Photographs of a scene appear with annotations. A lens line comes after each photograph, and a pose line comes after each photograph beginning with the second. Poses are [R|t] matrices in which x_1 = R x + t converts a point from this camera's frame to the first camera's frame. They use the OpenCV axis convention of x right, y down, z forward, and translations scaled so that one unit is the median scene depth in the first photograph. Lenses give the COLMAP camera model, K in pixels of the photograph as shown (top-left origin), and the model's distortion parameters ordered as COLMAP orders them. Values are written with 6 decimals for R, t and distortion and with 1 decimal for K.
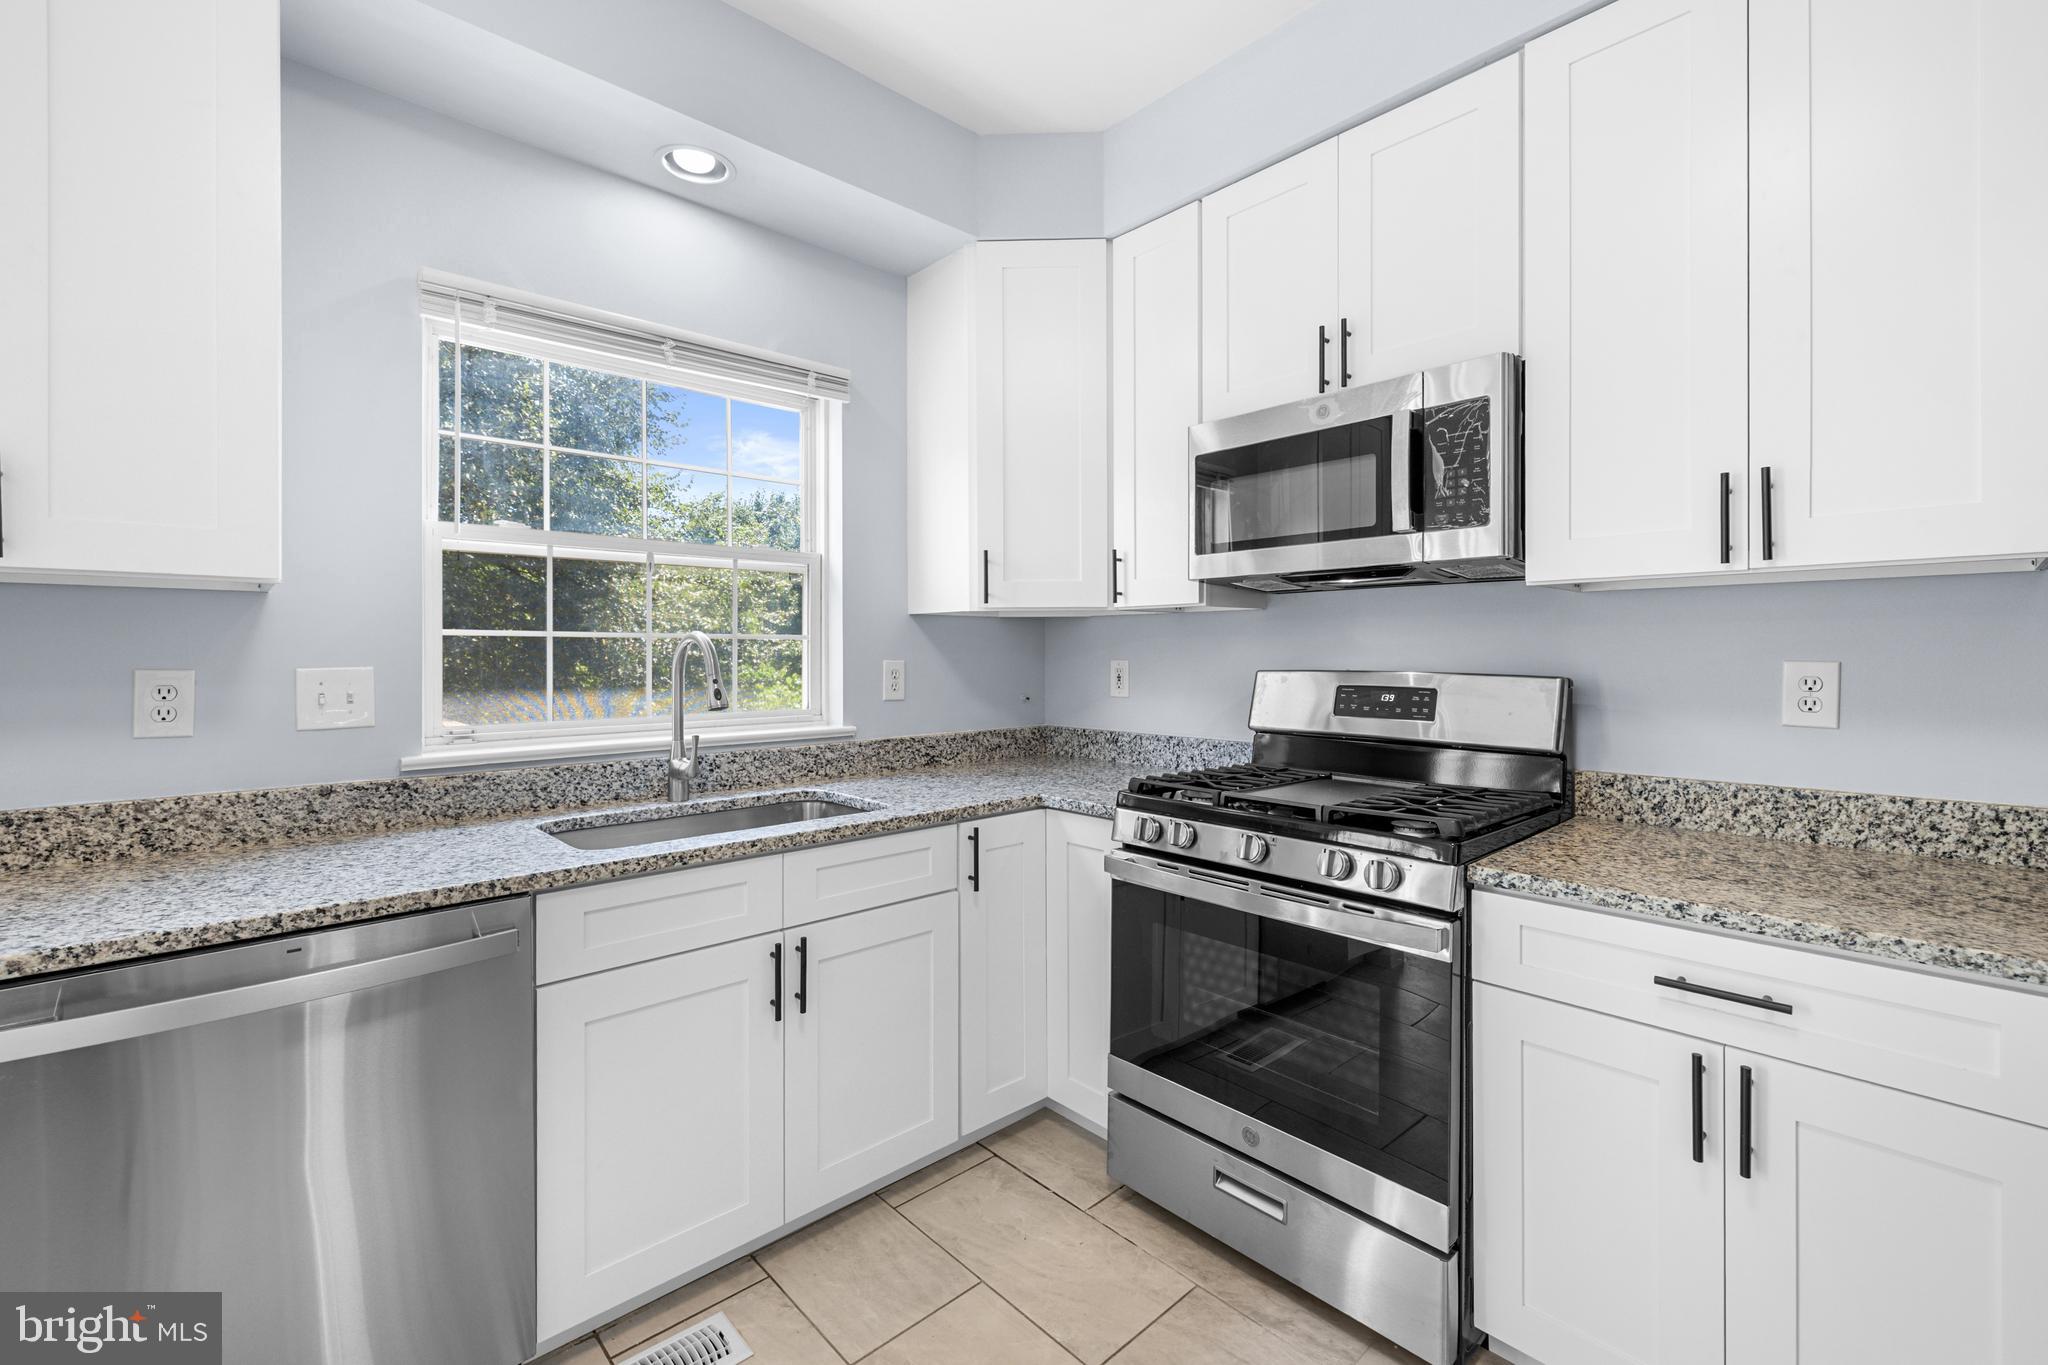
lens RADIAL K [[866.4, 0, 1016.3], [0, 866.4, 654.5], [0, 0, 1]] dist [-0.000661, -0.000023]
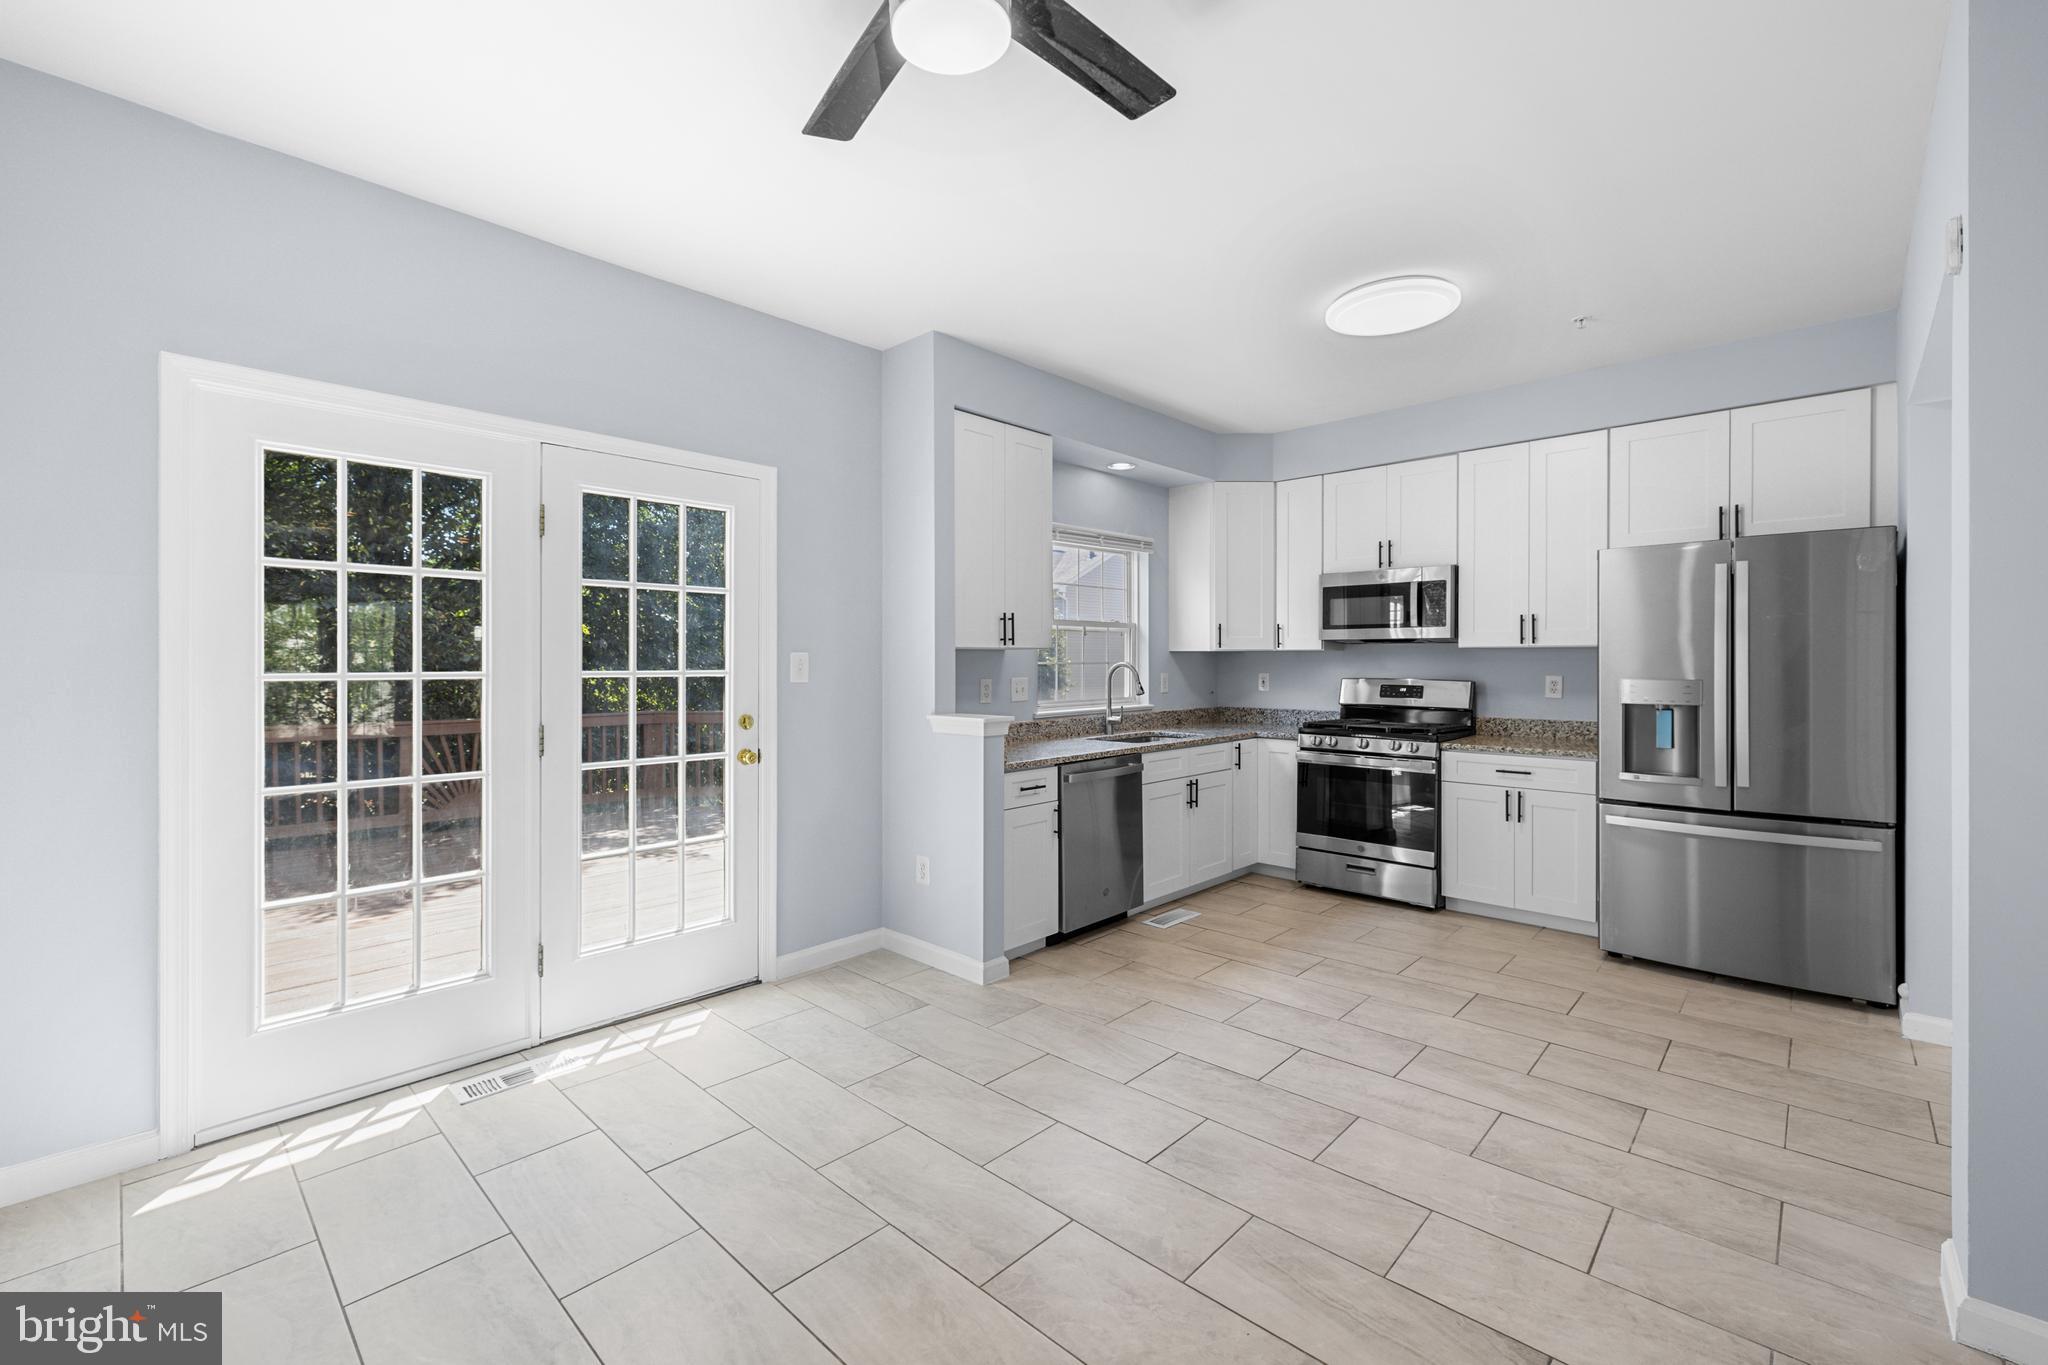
lens RADIAL K [[855.8, 0, 1022.6], [0, 855.8, 668.2], [0, 0, 1]] dist [-0.000937, 0.000016]
pose [[0.997554, 0.000135, 0.069895, -0.856071], [-0.000755, 0.999961, 0.008852, -0.032816], [-0.069892, -0.008883, 0.997515, -1.406302]]
